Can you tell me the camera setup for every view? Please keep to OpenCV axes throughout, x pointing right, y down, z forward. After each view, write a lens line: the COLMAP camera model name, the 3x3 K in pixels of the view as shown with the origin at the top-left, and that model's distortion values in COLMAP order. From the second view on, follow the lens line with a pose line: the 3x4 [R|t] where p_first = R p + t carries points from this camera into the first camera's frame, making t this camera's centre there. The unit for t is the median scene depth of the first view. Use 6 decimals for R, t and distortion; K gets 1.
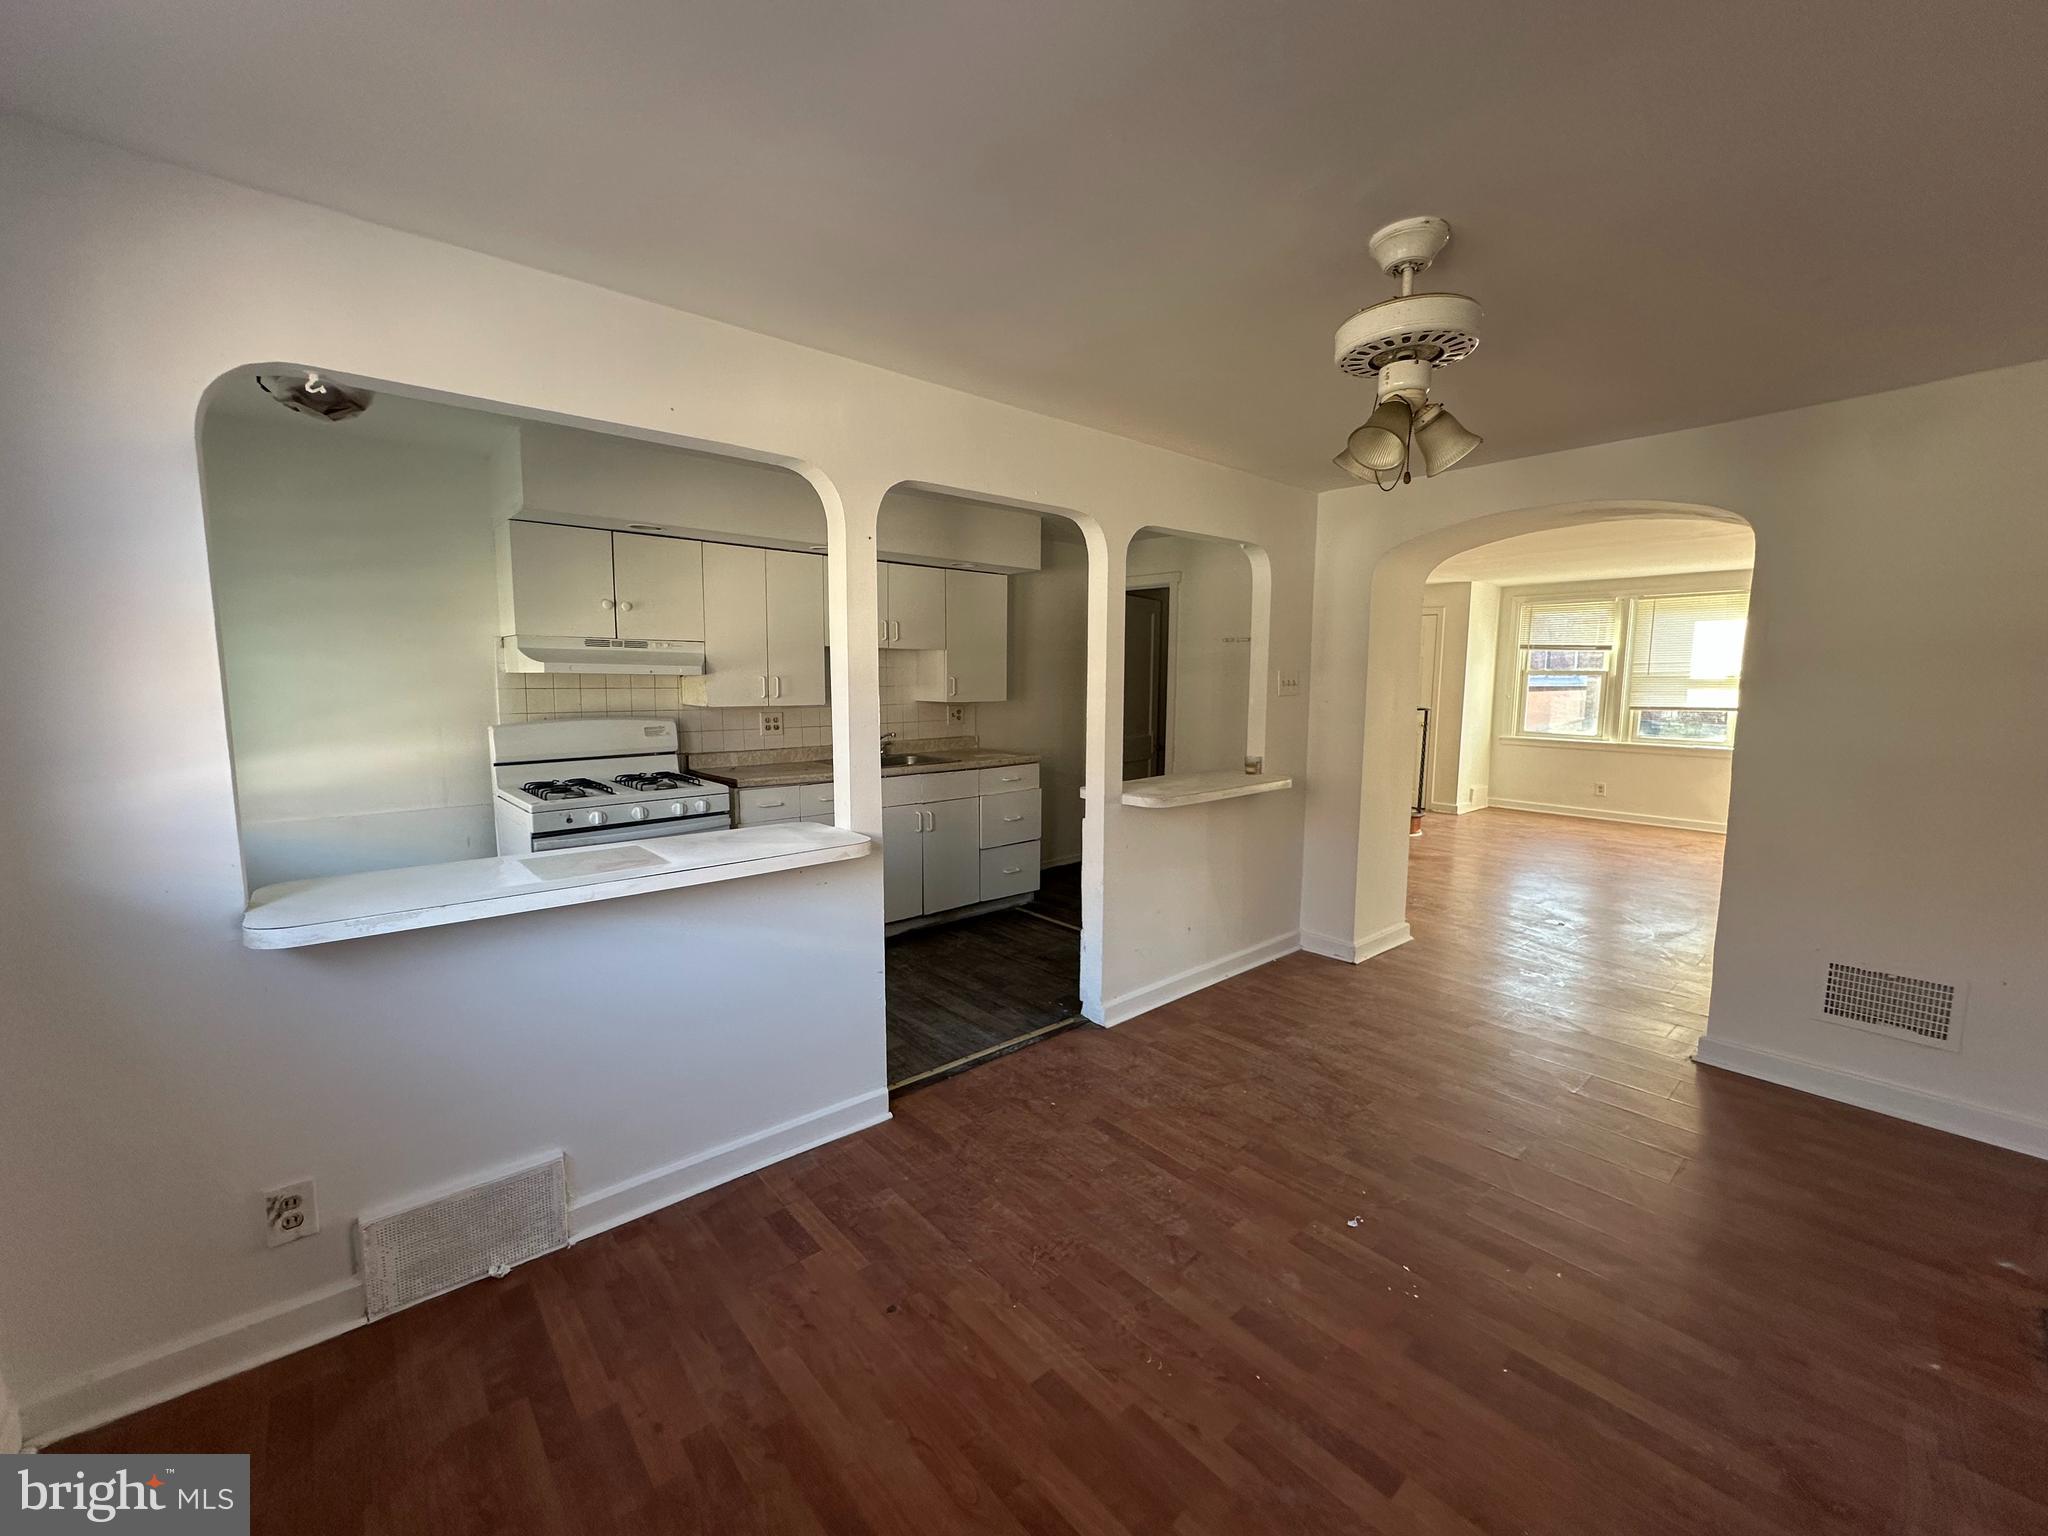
lens RADIAL K [[820.0, 0, 1024.3], [0, 820.0, 766.5], [0, 0, 1]] dist [-0.006127, 0.001283]
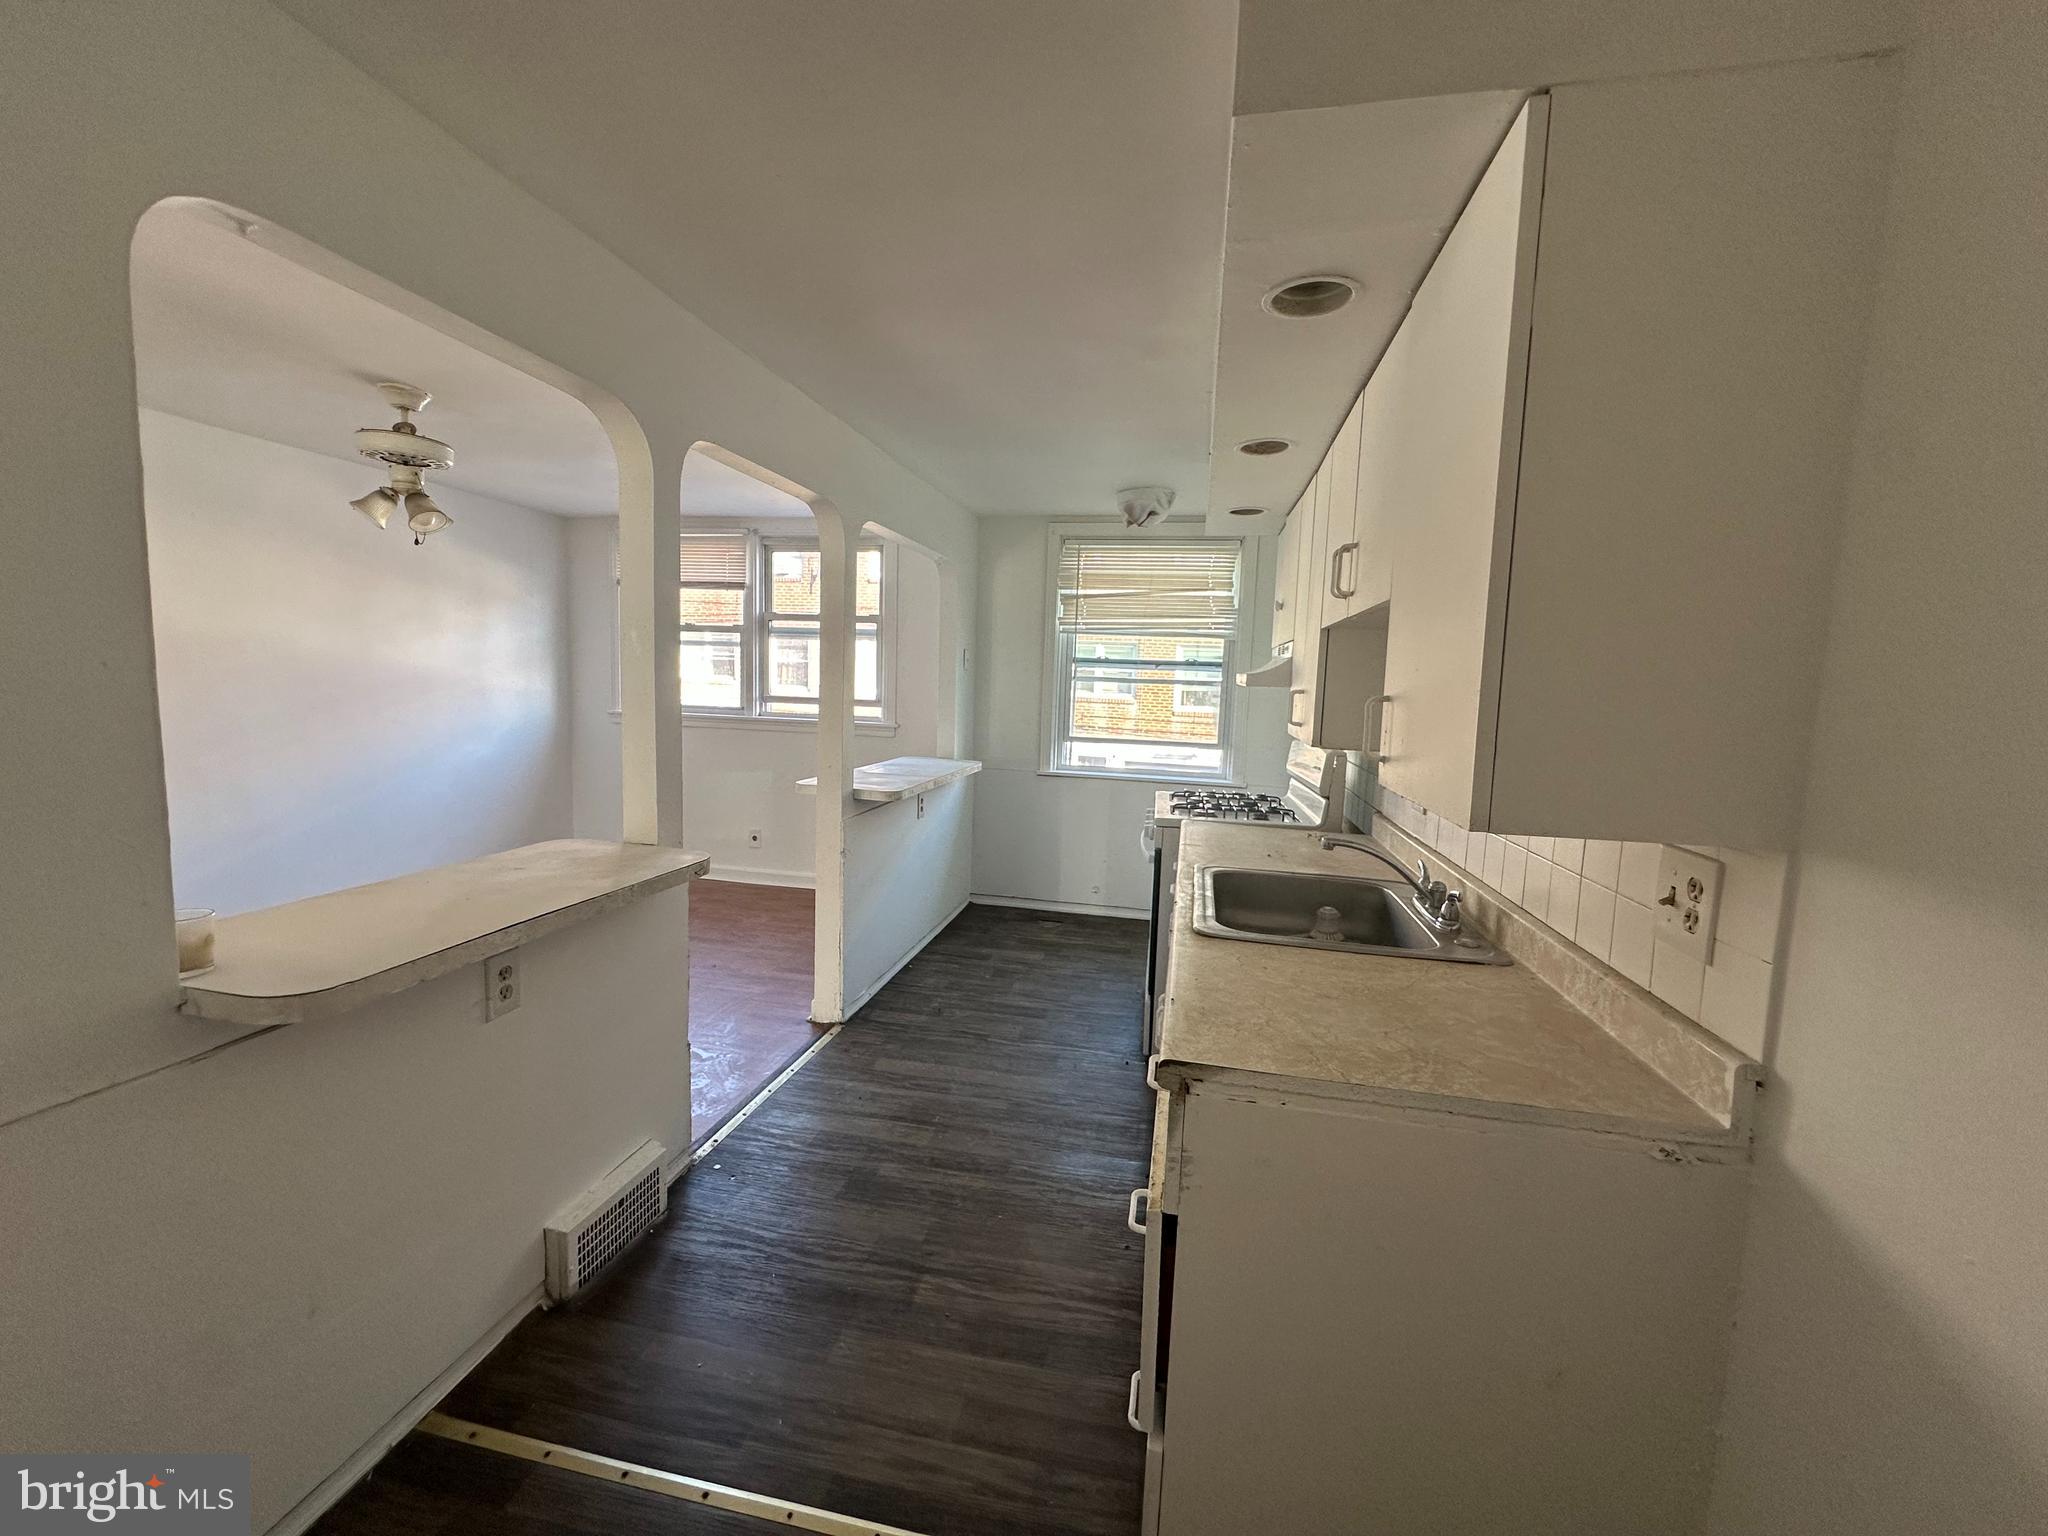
lens RADIAL K [[820.0, 0, 1011.1], [0, 820.0, 766.6], [0, 0, 1]] dist [-0.006127, 0.001283]
pose [[-0.804456, 0.027652, -0.593369, 0.244889], [-0.109194, 0.975009, 0.193477, -0.174449], [0.583890, 0.220436, -0.781332, 1.590539]]
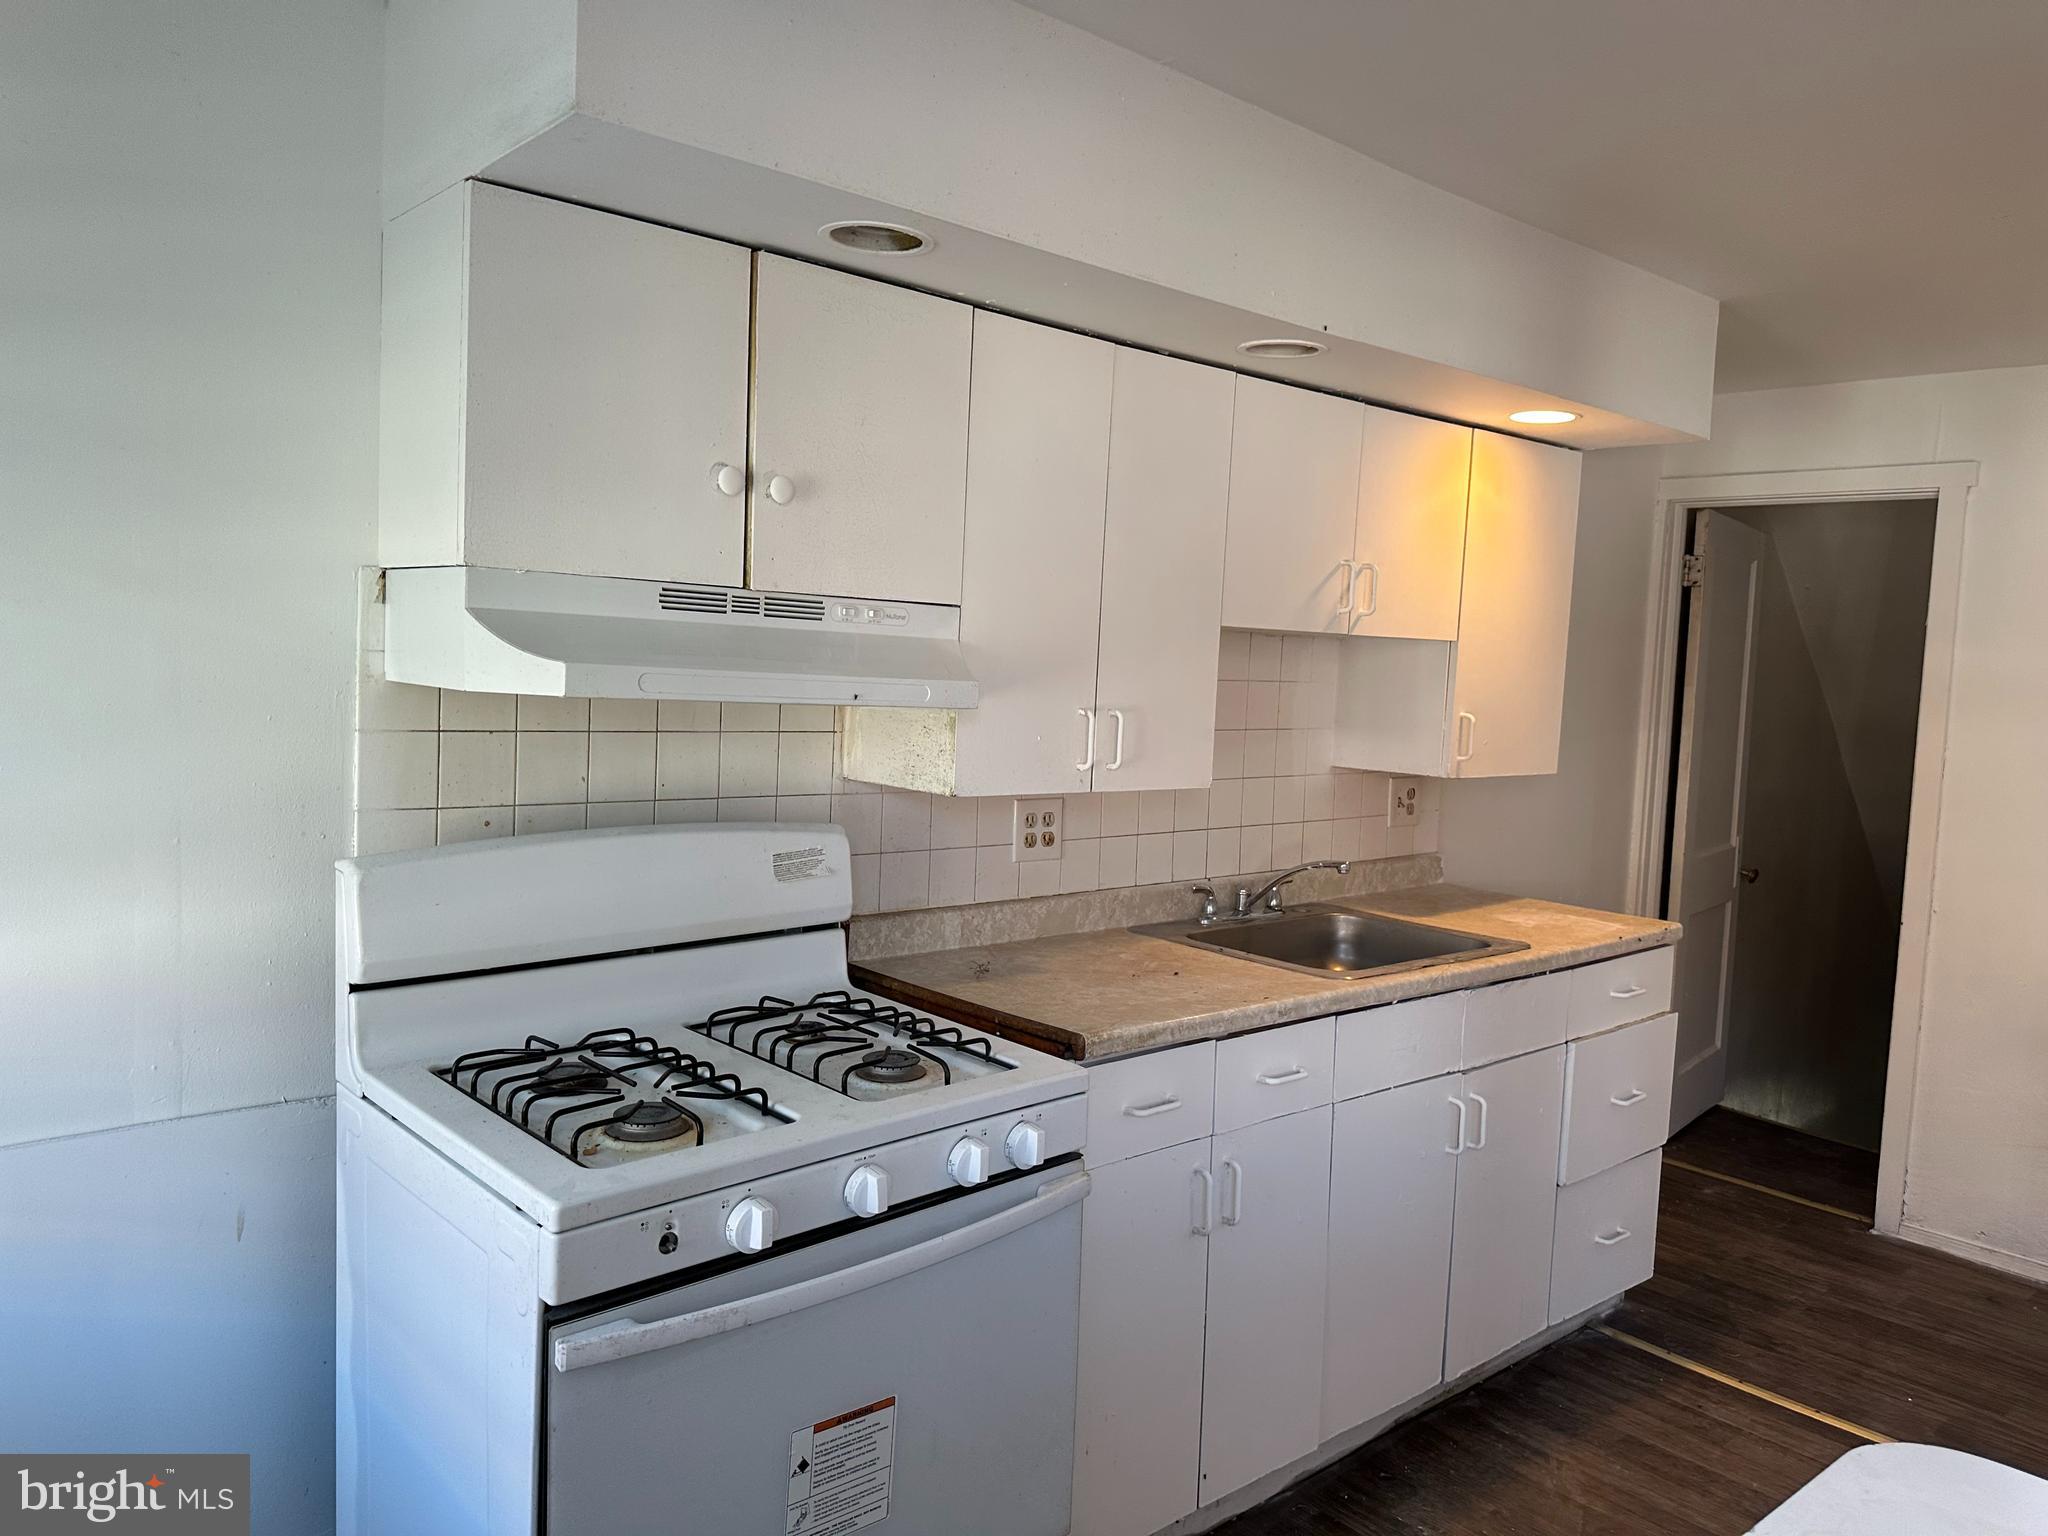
lens RADIAL K [[1425.2, 0, 1029.4], [0, 1425.2, 757.5], [0, 0, 1]] dist [0.047370, -0.000440]
pose [[0.999371, 0.035386, -0.002160, -0.399443], [-0.035445, 0.998506, -0.041596, -0.073891], [0.000685, 0.041647, 0.999132, 0.463568]]
